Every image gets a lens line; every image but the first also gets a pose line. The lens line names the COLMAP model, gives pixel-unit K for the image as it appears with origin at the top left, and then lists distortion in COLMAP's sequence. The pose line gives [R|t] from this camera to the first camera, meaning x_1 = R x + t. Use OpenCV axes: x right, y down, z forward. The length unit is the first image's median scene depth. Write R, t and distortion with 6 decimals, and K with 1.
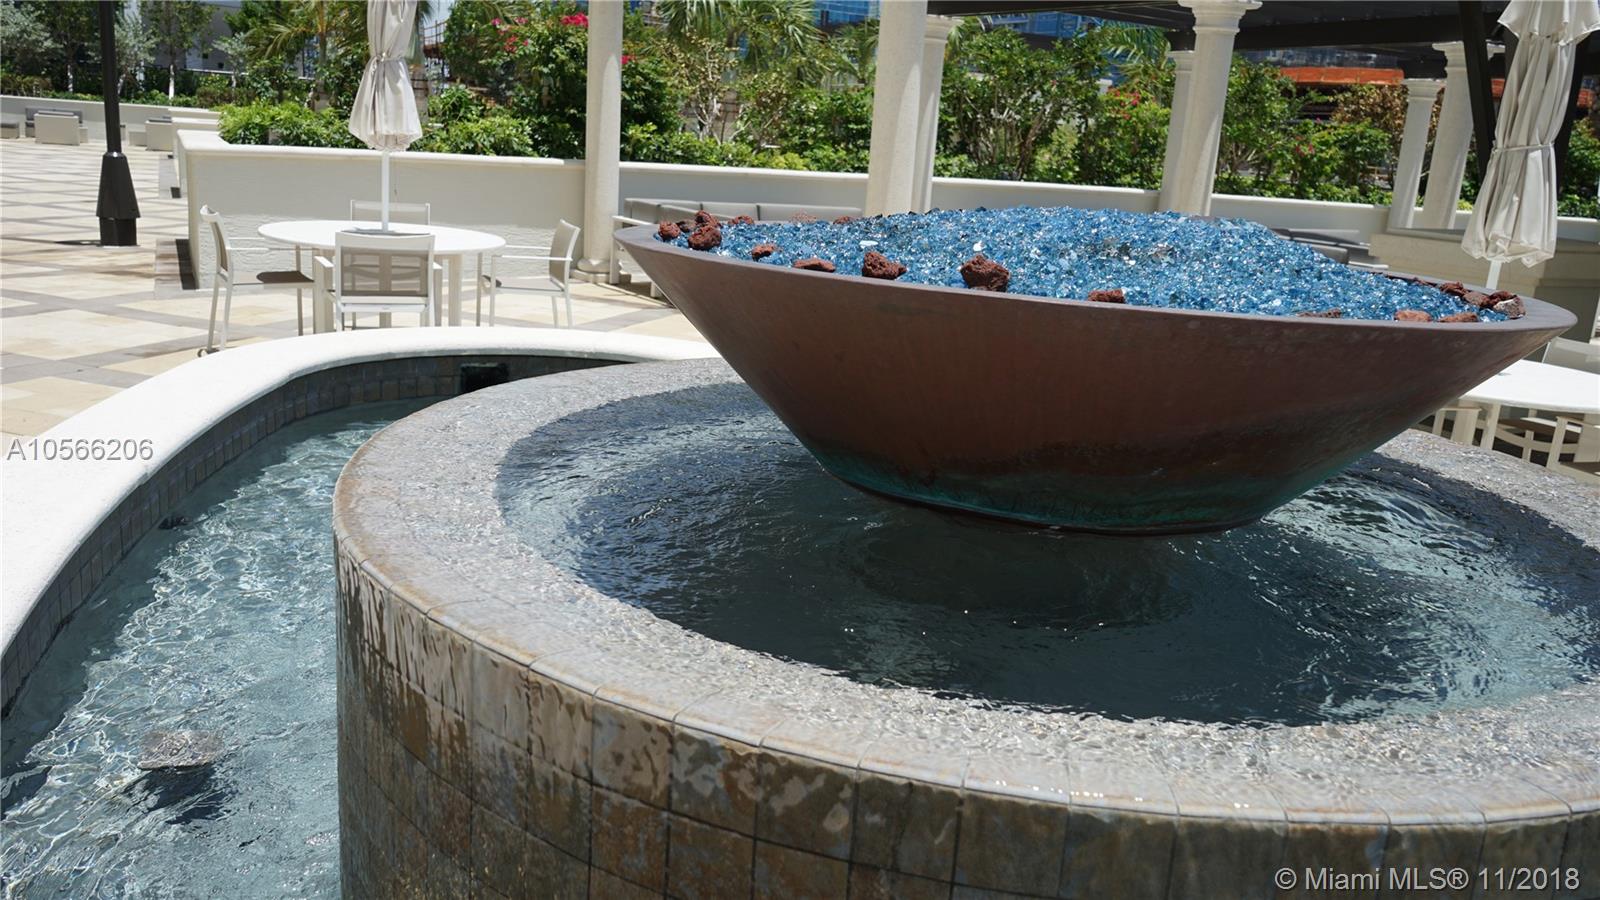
lens RADIAL K [[1284.2, 0, 800.0], [0, 1284.2, 450.0], [0, 0, 1]] dist [-0.004051, 0.011744]
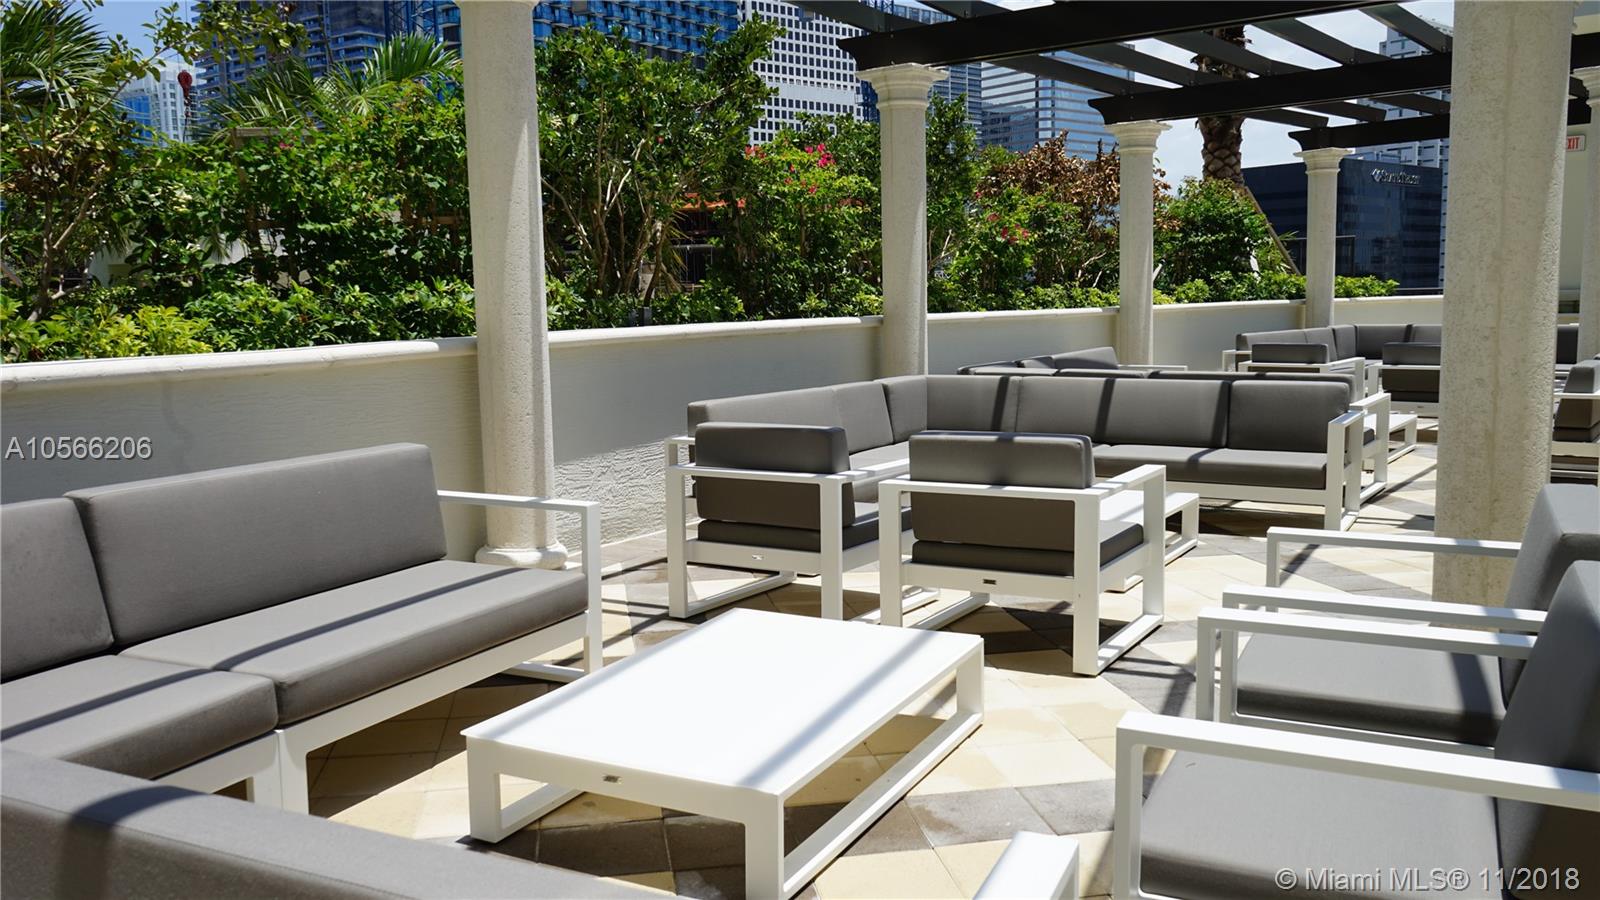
lens RADIAL K [[1284.2, 0, 800.0], [0, 1284.2, 450.0], [0, 0, 1]] dist [-0.004051, 0.011744]
pose [[0.871803, -0.145888, 0.467628, -0.022258], [0.195770, 0.978837, -0.059603, -0.135720], [-0.449036, 0.143509, 0.881914, 0.608512]]
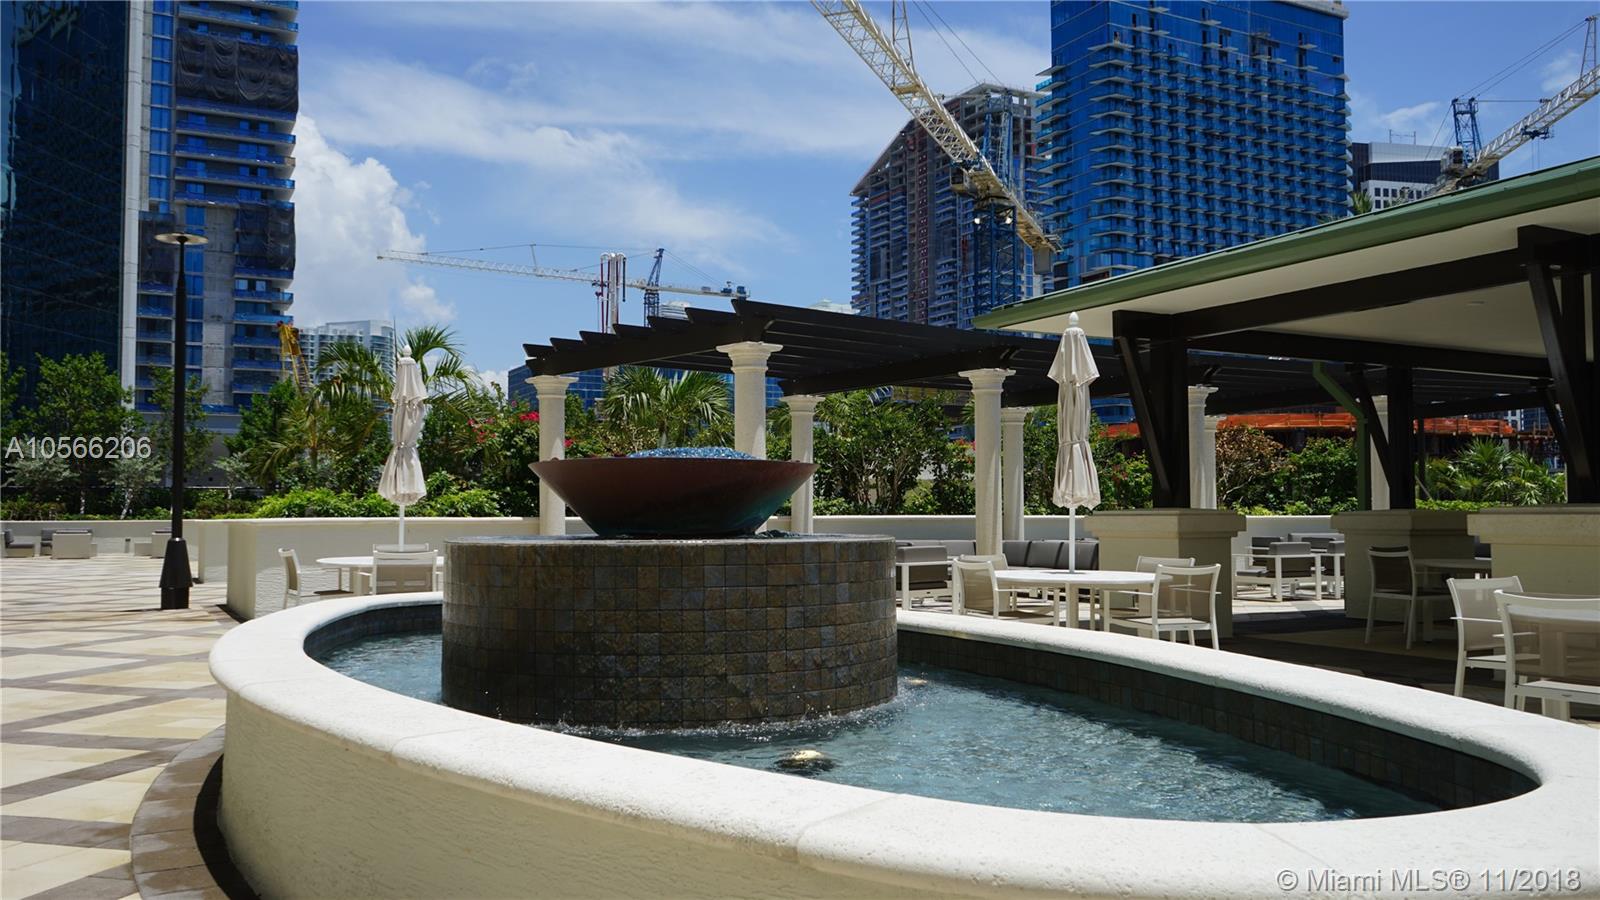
lens RADIAL K [[1284.2, 0, 800.0], [0, 1284.2, 450.0], [0, 0, 1]] dist [-0.004051, 0.011744]
pose [[0.996870, -0.070537, 0.035705, 0.049117], [0.077800, 0.955529, -0.284448, 0.089828], [-0.014053, 0.286336, 0.958026, -0.246936]]
